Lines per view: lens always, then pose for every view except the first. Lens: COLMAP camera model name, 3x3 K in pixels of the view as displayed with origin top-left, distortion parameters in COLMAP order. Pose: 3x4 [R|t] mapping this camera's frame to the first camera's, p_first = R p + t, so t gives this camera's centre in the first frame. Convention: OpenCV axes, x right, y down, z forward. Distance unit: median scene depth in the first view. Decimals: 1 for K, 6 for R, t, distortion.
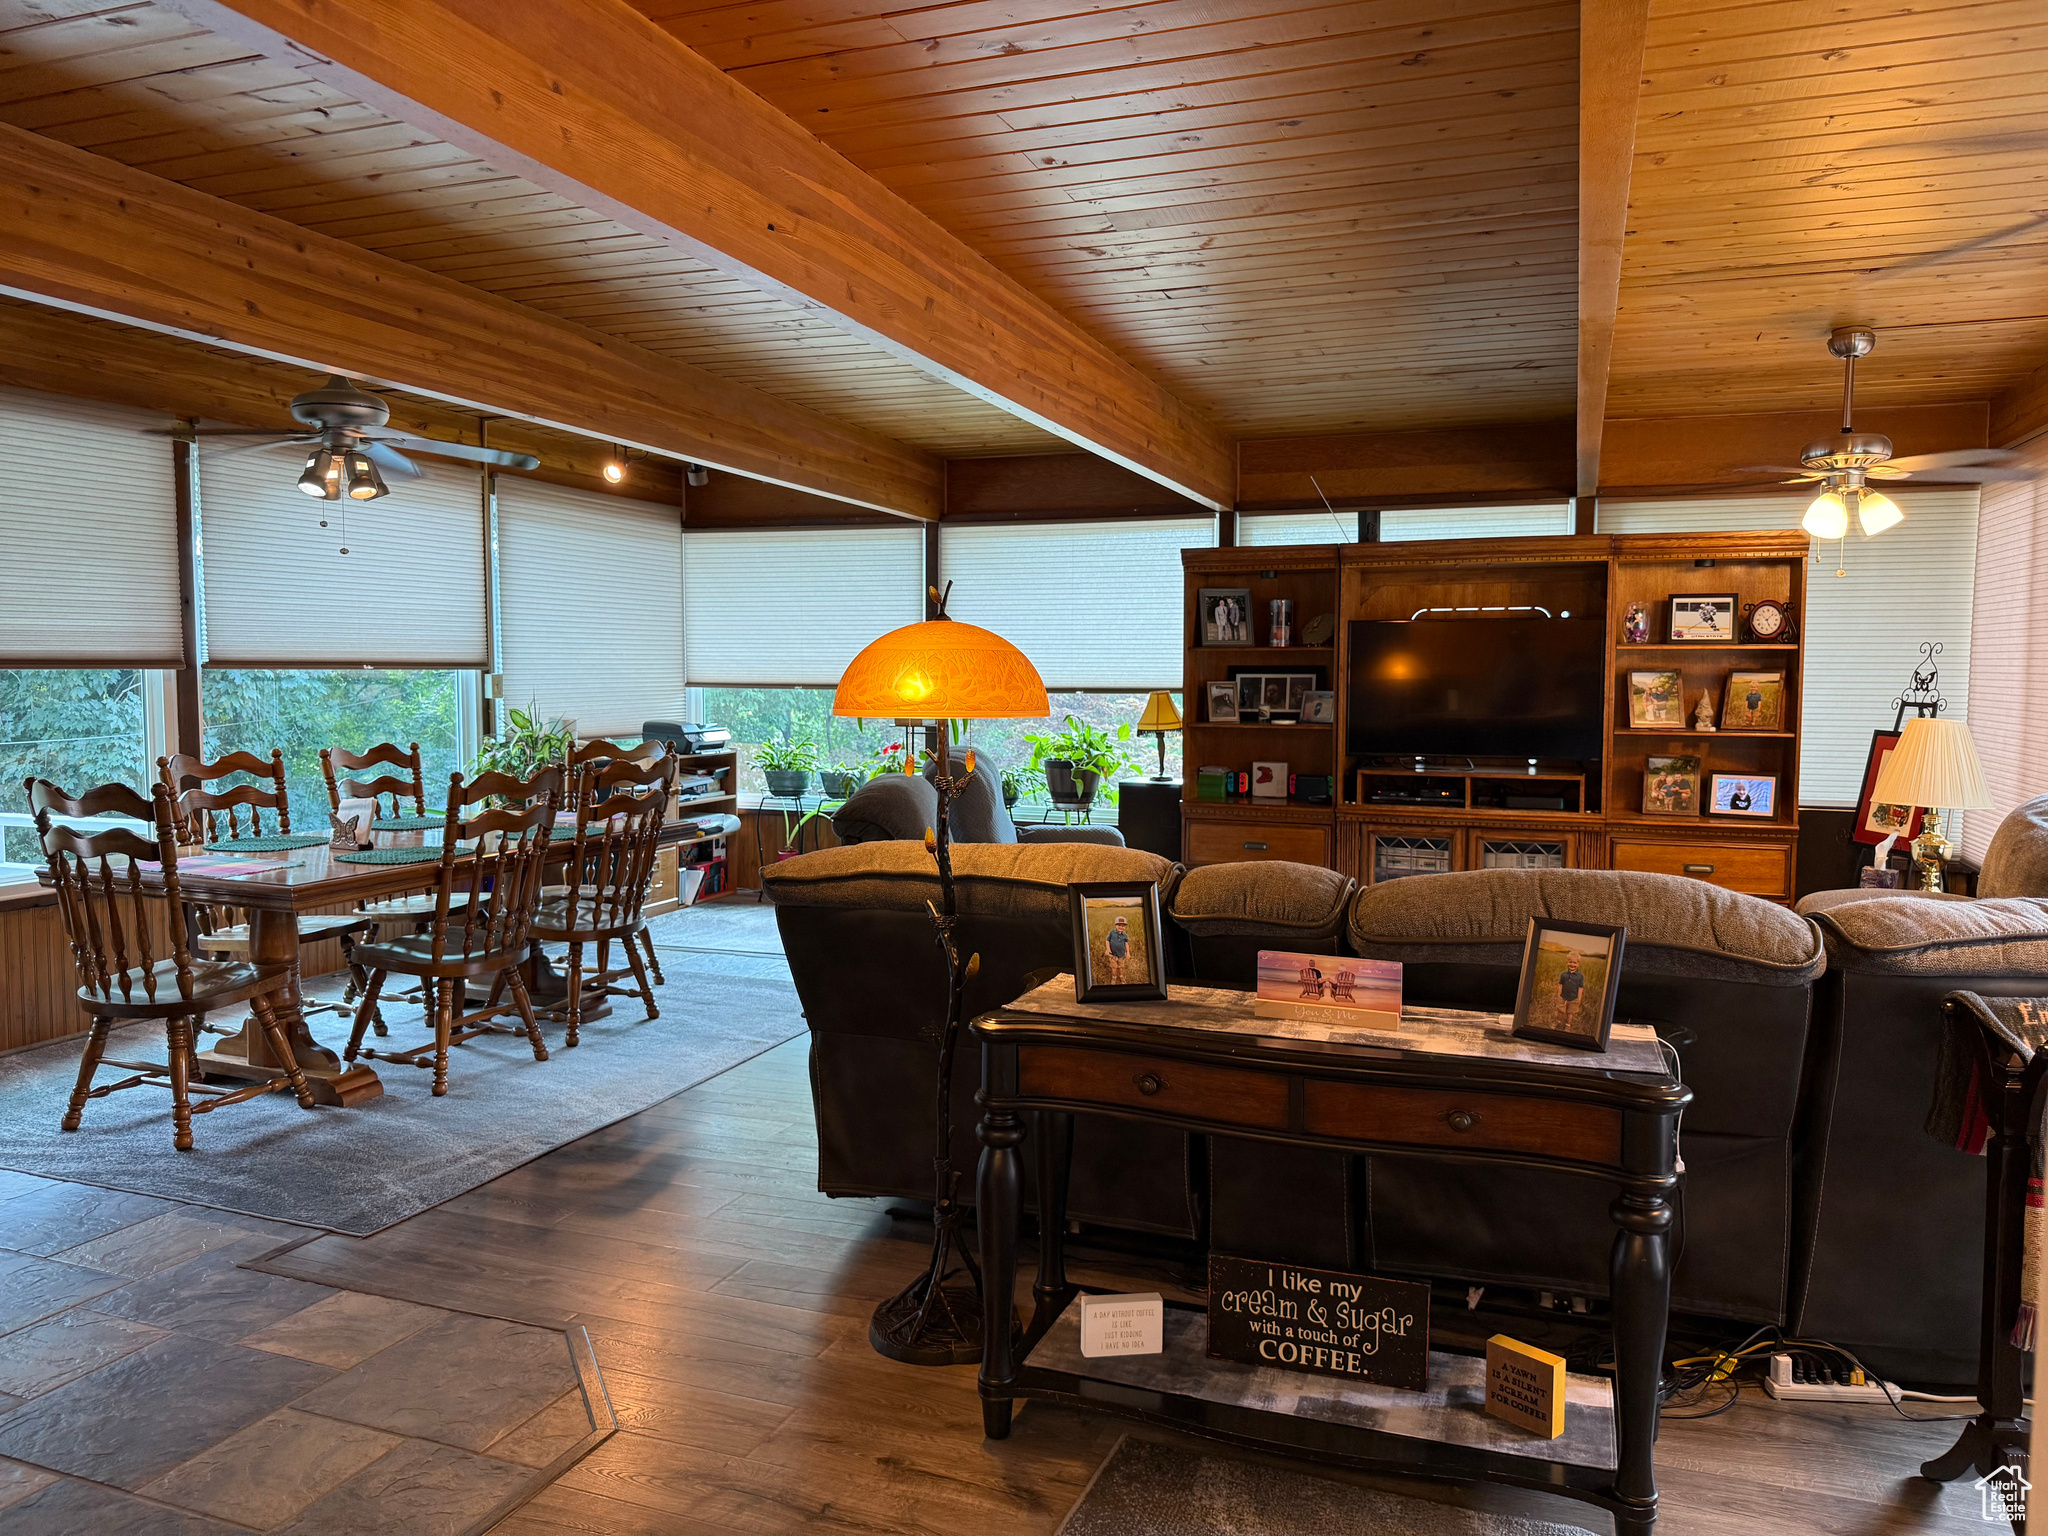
lens RADIAL K [[1446.4, 0, 1023.8], [0, 1446.4, 759.0], [0, 0, 1]] dist [0.115781, -0.189528]
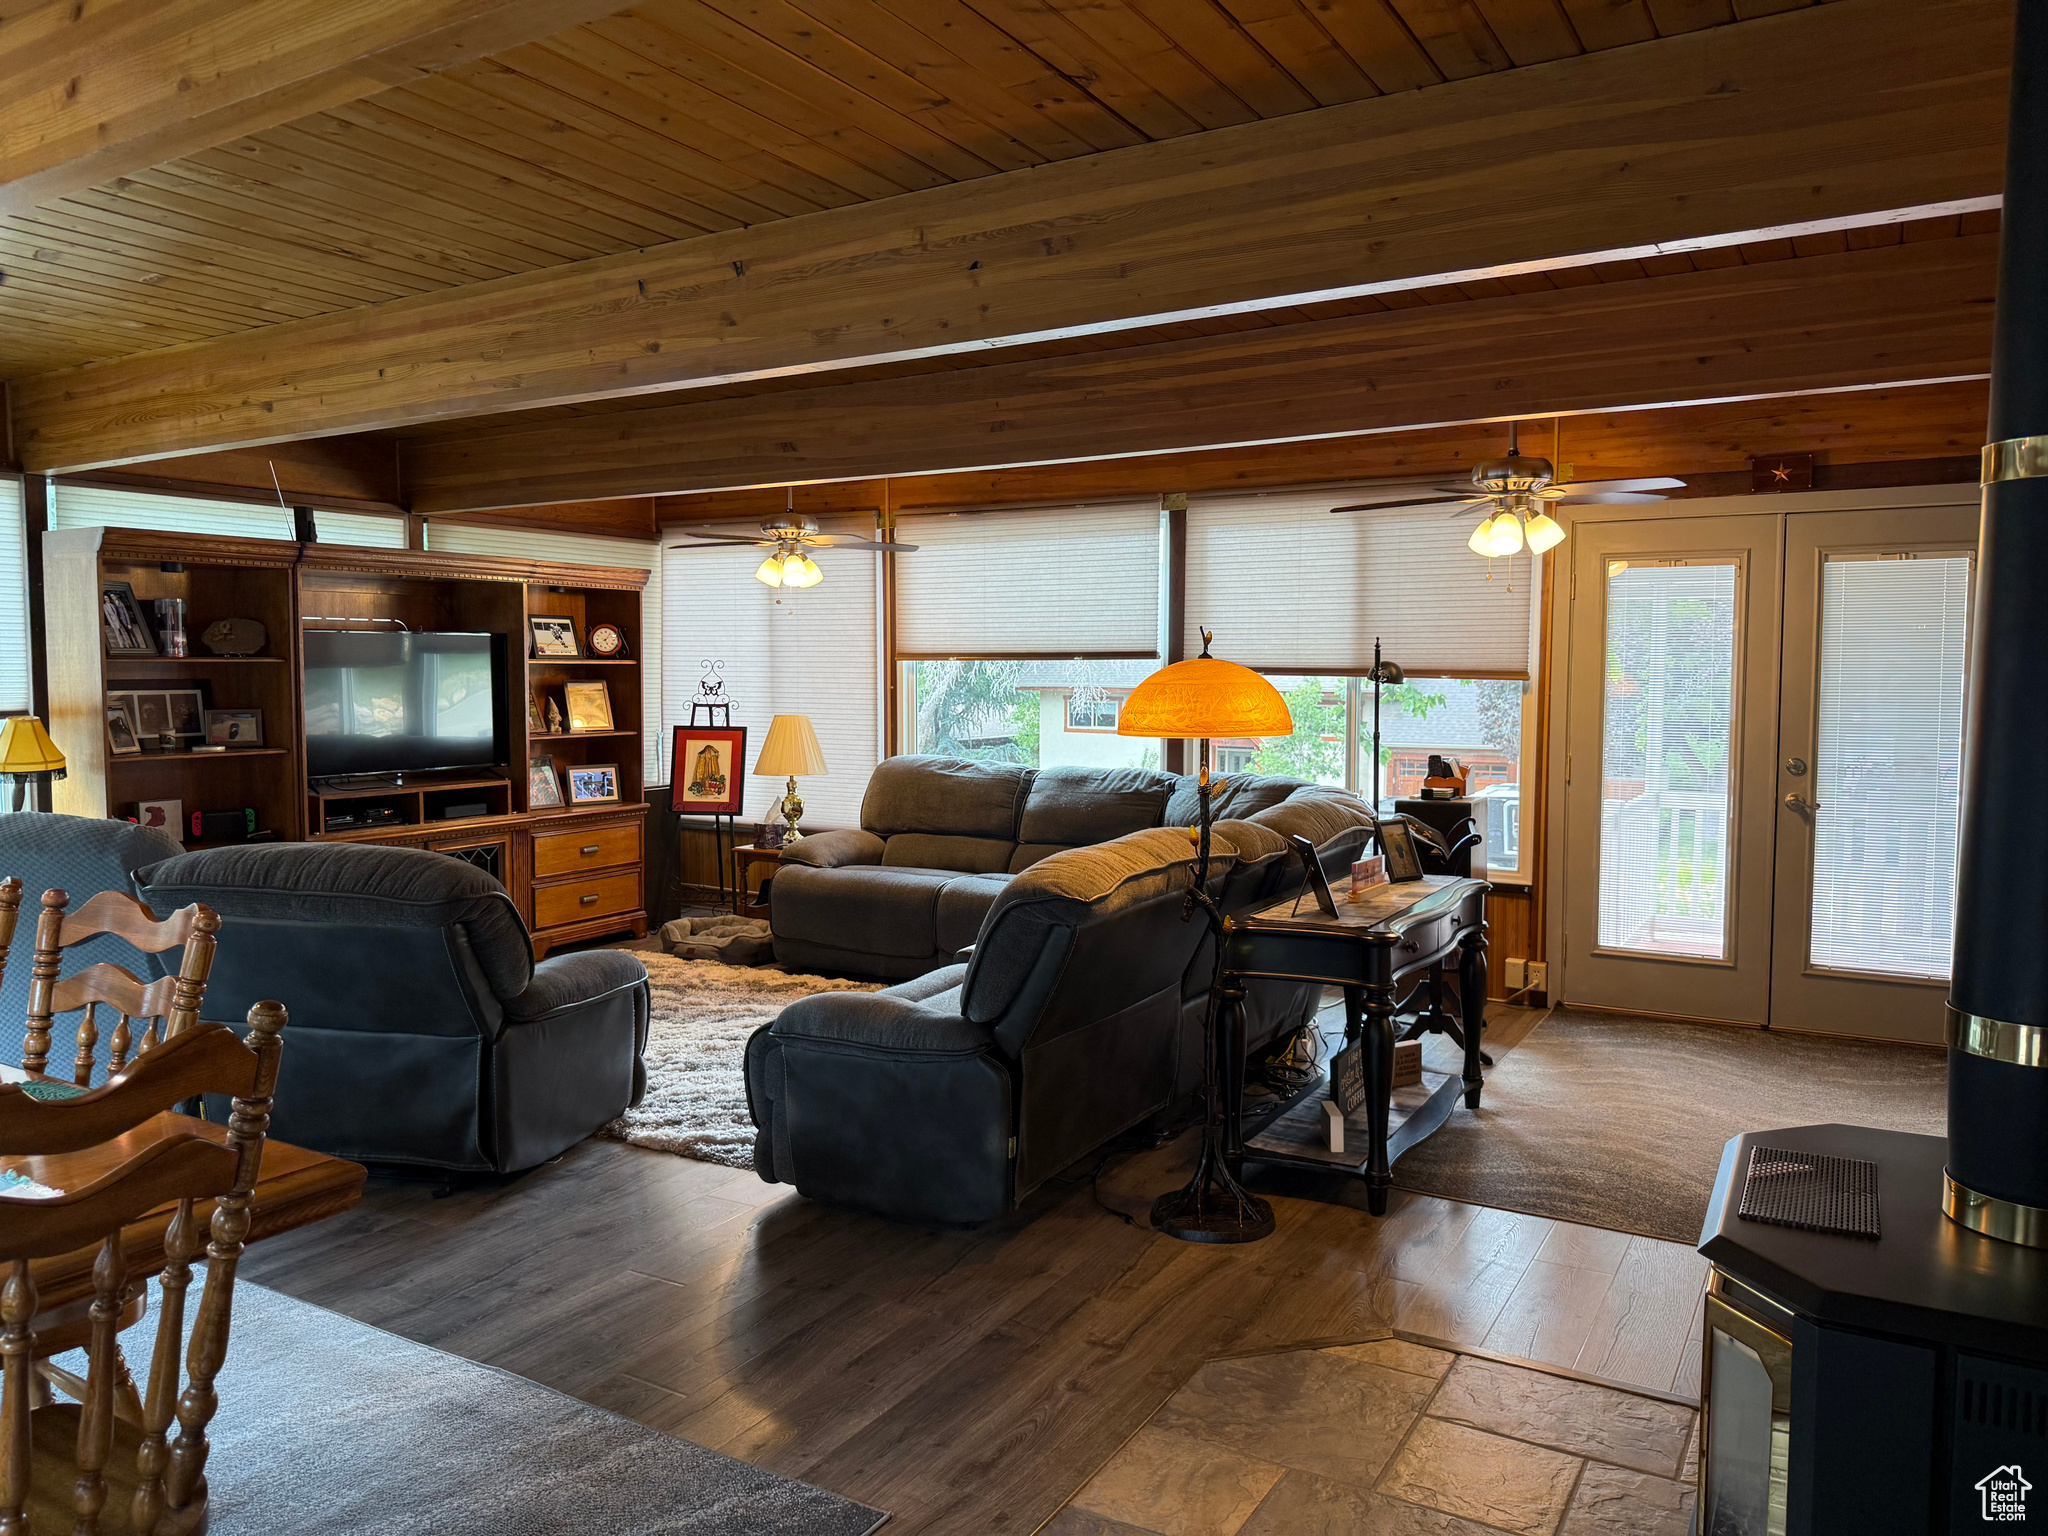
lens RADIAL K [[1434.1, 0, 1024.0], [0, 1434.1, 768.0], [0, 0, 1]] dist [0.111116, -0.181467]
pose [[0.180251, -0.073096, 0.980901, -0.834386], [0.062915, 0.996050, 0.062664, -0.056471], [-0.981606, 0.050418, 0.184138, 0.598221]]
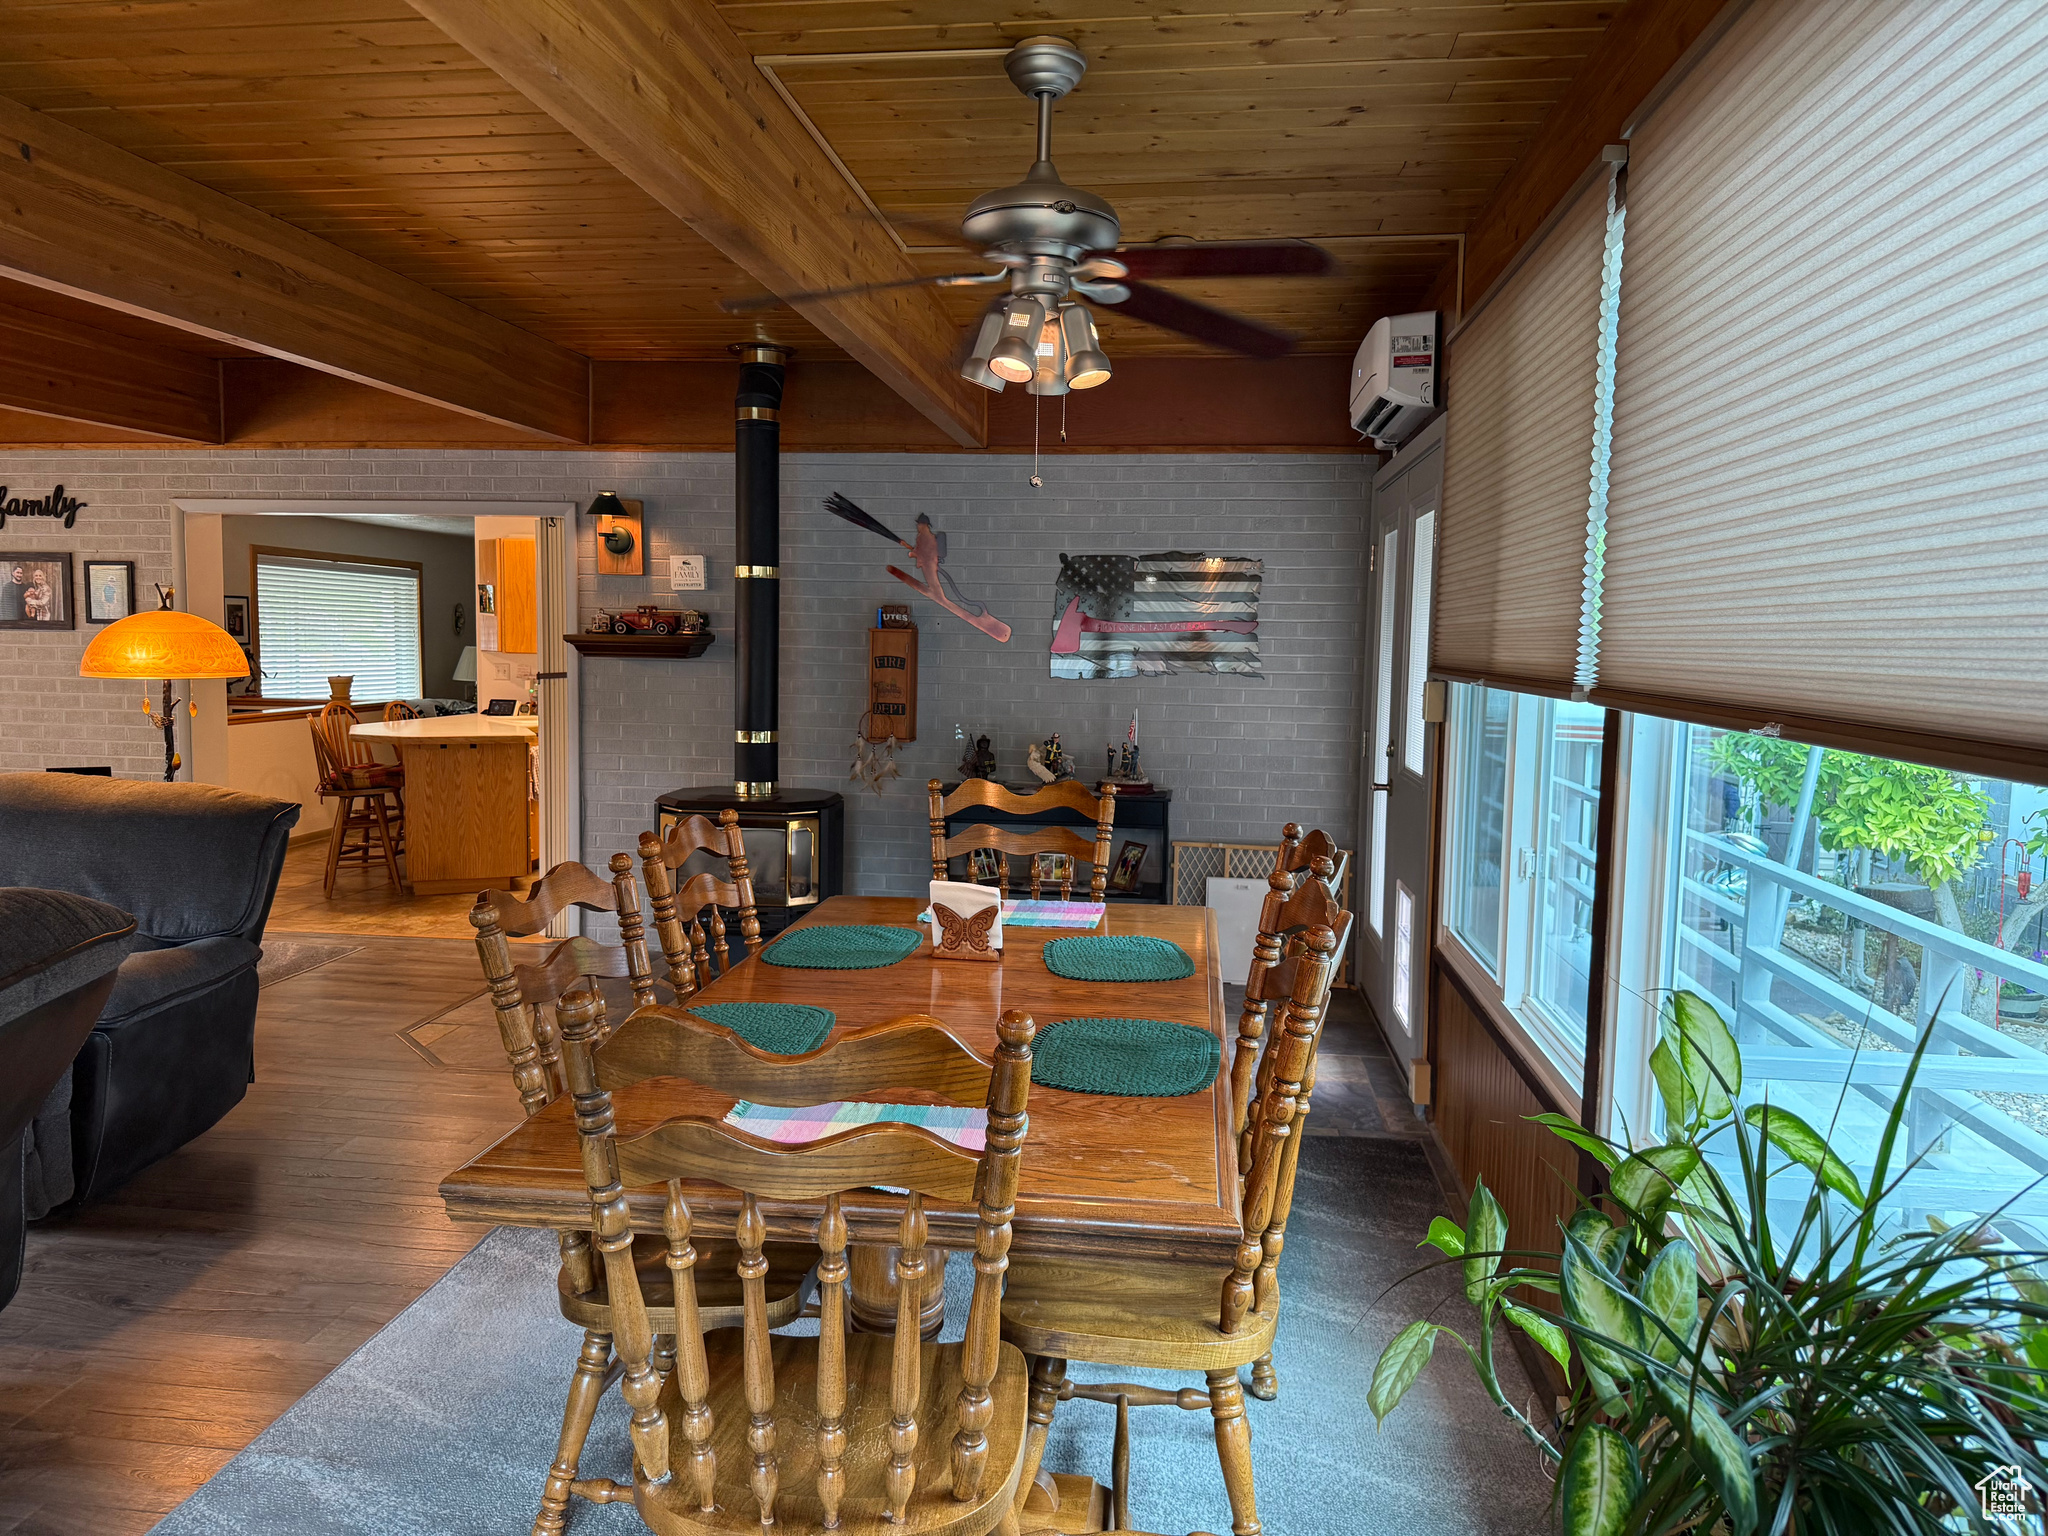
lens RADIAL K [[1439.3, 0, 1024.0], [0, 1439.3, 768.0], [0, 0, 1]] dist [0.095446, -0.136572]
pose [[-0.971370, -0.002534, -0.237559, -0.373921], [-0.039620, 0.987668, 0.151467, -0.122342], [0.234246, 0.156542, -0.959491, 1.659430]]
